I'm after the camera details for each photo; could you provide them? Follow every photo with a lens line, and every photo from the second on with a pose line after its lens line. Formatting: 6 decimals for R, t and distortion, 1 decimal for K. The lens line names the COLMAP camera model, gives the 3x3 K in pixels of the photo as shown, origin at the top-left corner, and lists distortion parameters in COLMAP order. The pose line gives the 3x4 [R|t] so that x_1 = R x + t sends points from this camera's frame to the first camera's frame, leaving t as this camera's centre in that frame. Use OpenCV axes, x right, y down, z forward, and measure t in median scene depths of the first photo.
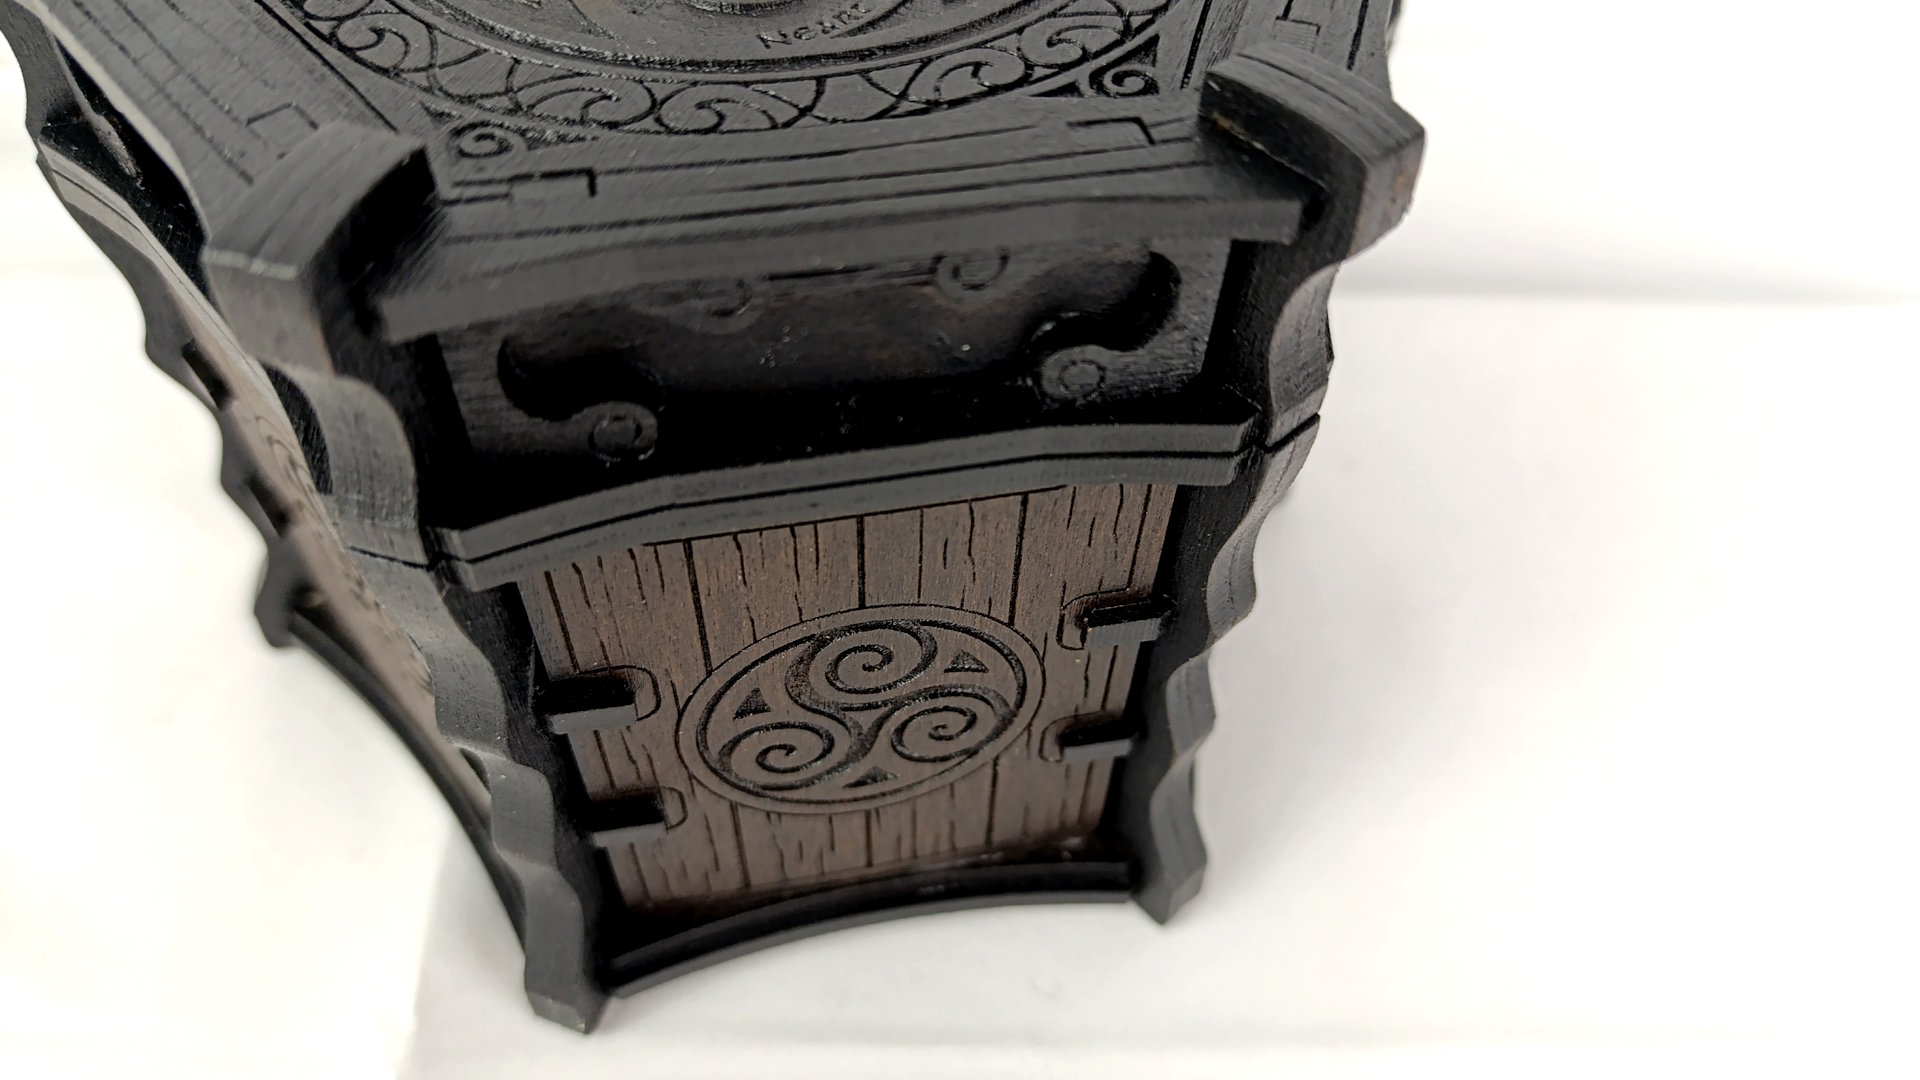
lens RADIAL K [[1364.4, 0, 960.0], [0, 1364.4, 540.0], [0, 0, 1]] dist [0.002662, 0.000278]
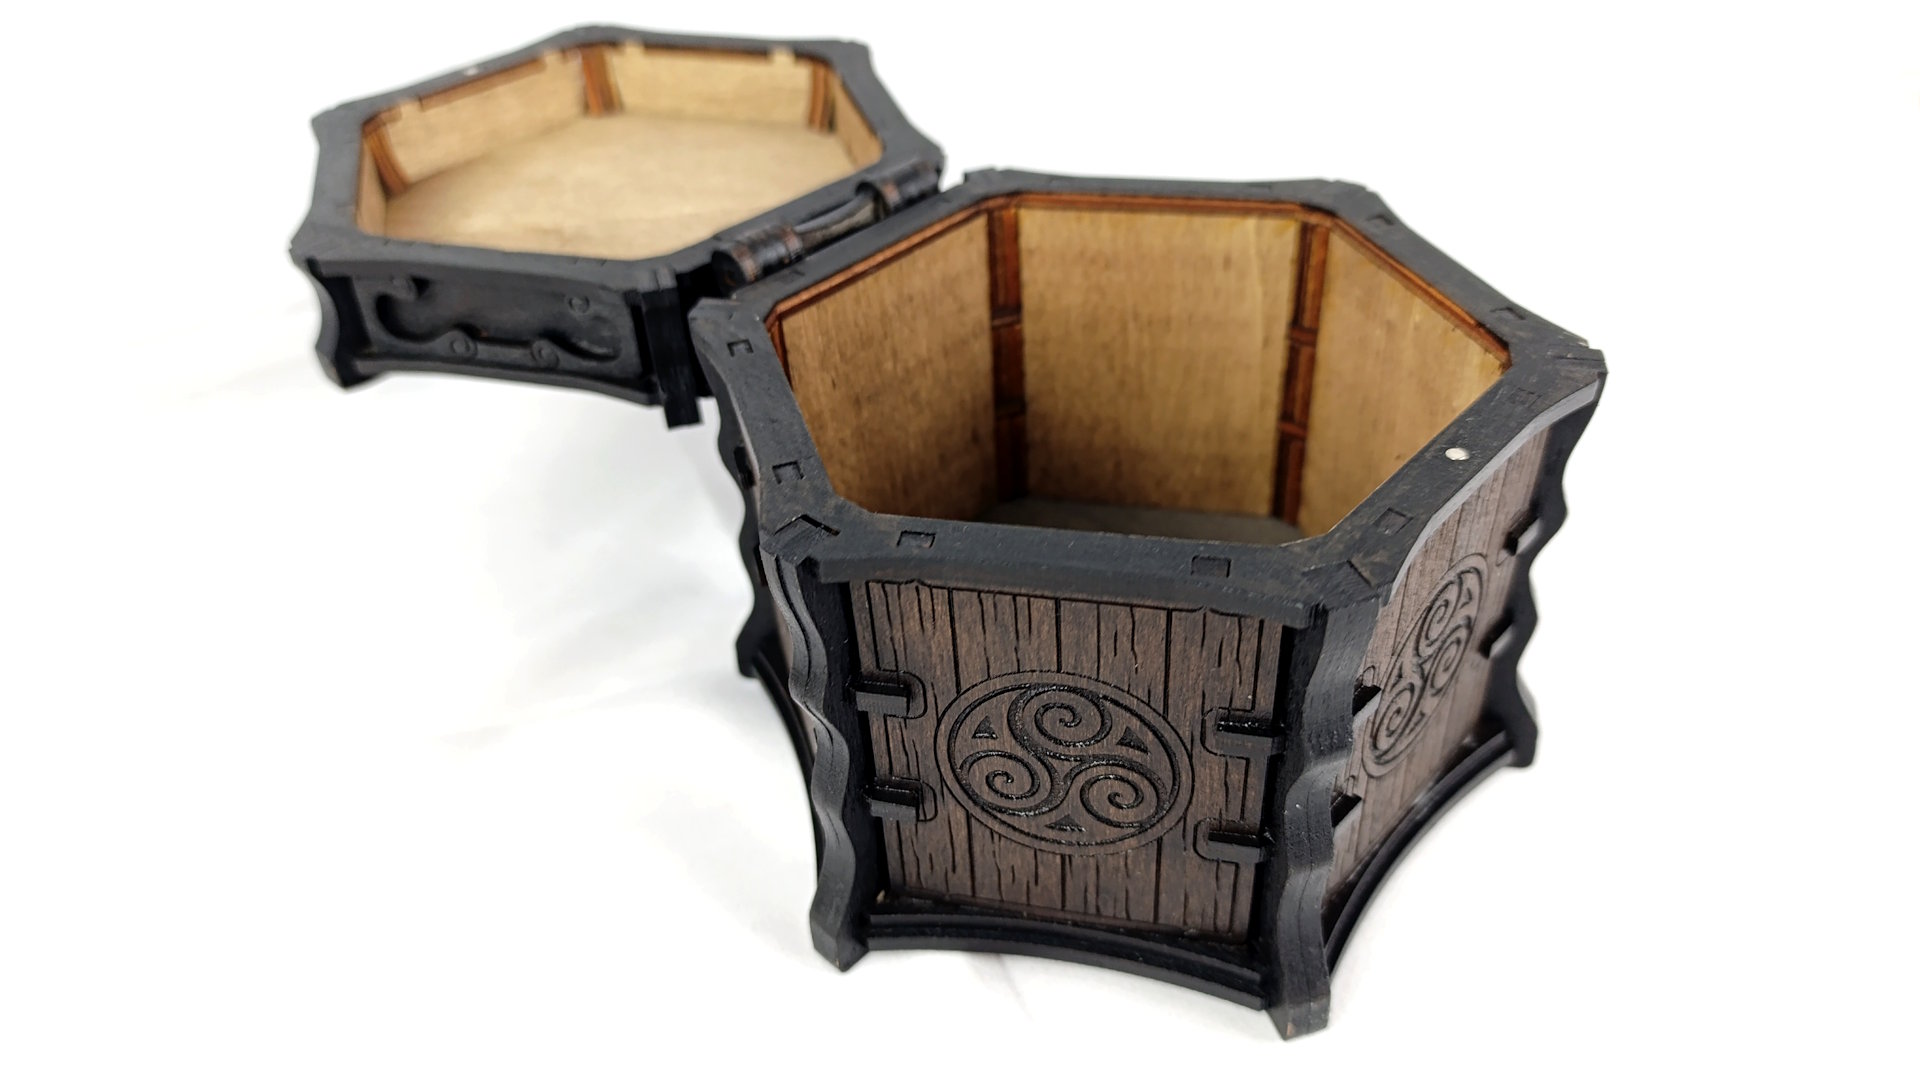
lens RADIAL K [[1377.9, 0, 960.0], [0, 1377.9, 540.0], [0, 0, 1]] dist [0.073324, -0.203987]
pose [[0.900480, 0.185748, -0.393234, 0.353364], [-0.268595, 0.948675, -0.166949, 0.172968], [0.342041, 0.255955, 0.904154, -0.392934]]
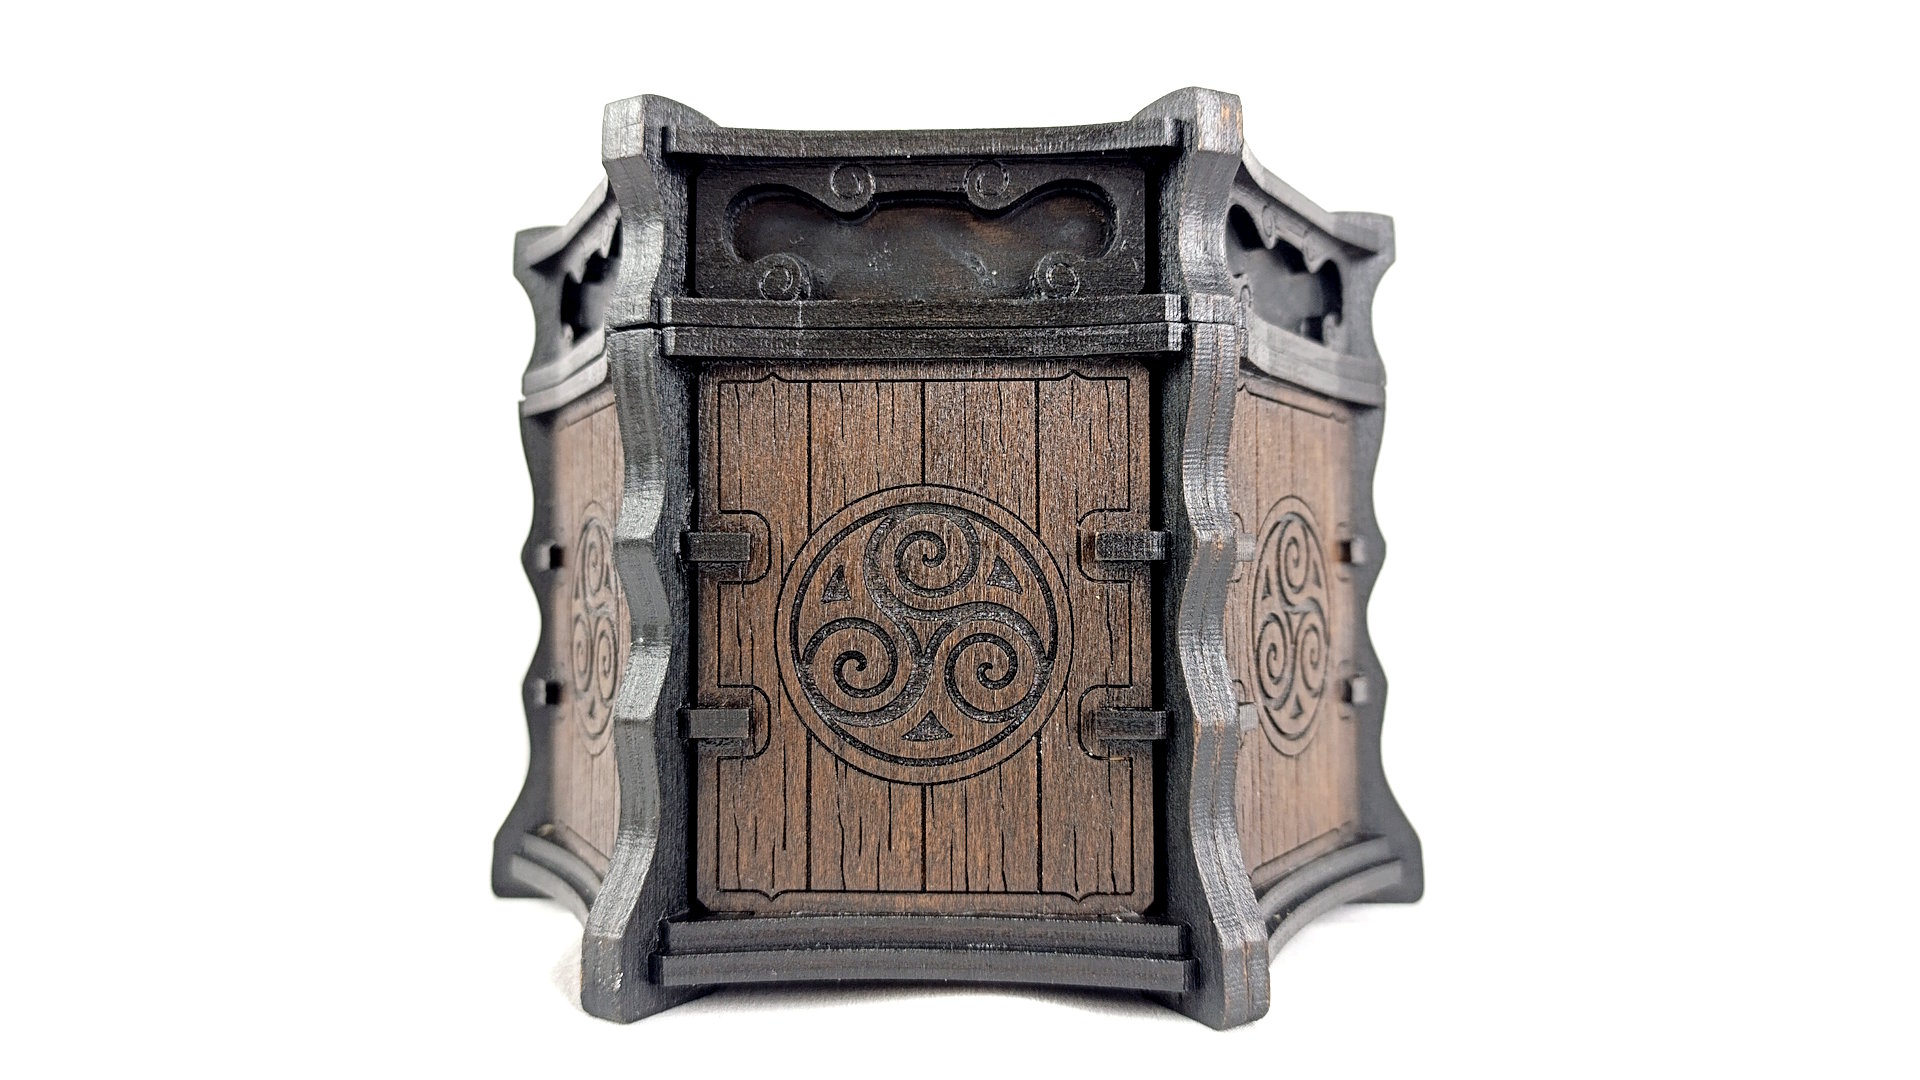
lens RADIAL K [[1377.9, 0, 960.0], [0, 1377.9, 540.0], [0, 0, 1]] dist [0.073324, -0.203987]
pose [[0.963220, -0.043262, -0.265209, 0.296268], [-0.179292, 0.631672, -0.754218, 1.009852], [0.200154, 0.774028, 0.600683, 0.187086]]
